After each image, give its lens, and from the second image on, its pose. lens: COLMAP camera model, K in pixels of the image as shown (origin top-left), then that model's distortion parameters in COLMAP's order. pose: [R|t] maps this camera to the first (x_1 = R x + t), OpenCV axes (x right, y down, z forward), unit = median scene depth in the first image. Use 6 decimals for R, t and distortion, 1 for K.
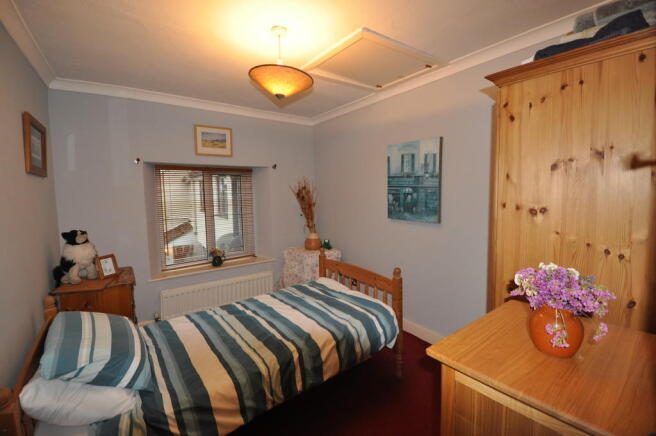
lens RADIAL K [[294.3, 0, 324.6], [0, 294.3, 207.5], [0, 0, 1]] dist [-0.001392, -0.000546]
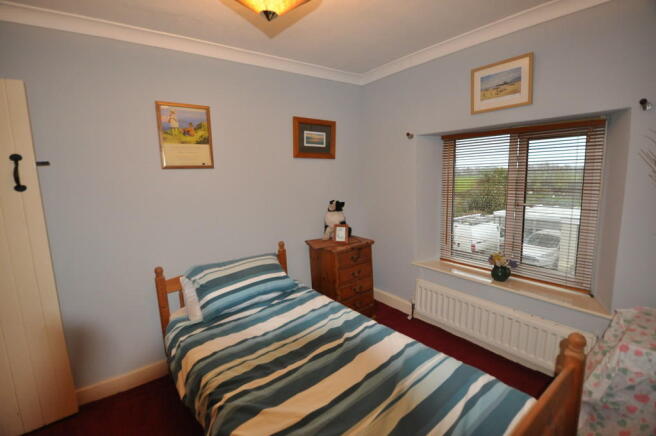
lens RADIAL K [[294.3, 0, 324.6], [0, 294.3, 207.5], [0, 0, 1]] dist [-0.001392, -0.000546]
pose [[0.020964, 0.140920, -0.989799, 0.274965], [-0.037338, 0.989436, 0.140078, -0.043657], [0.999083, 0.034021, 0.026004, 0.626343]]
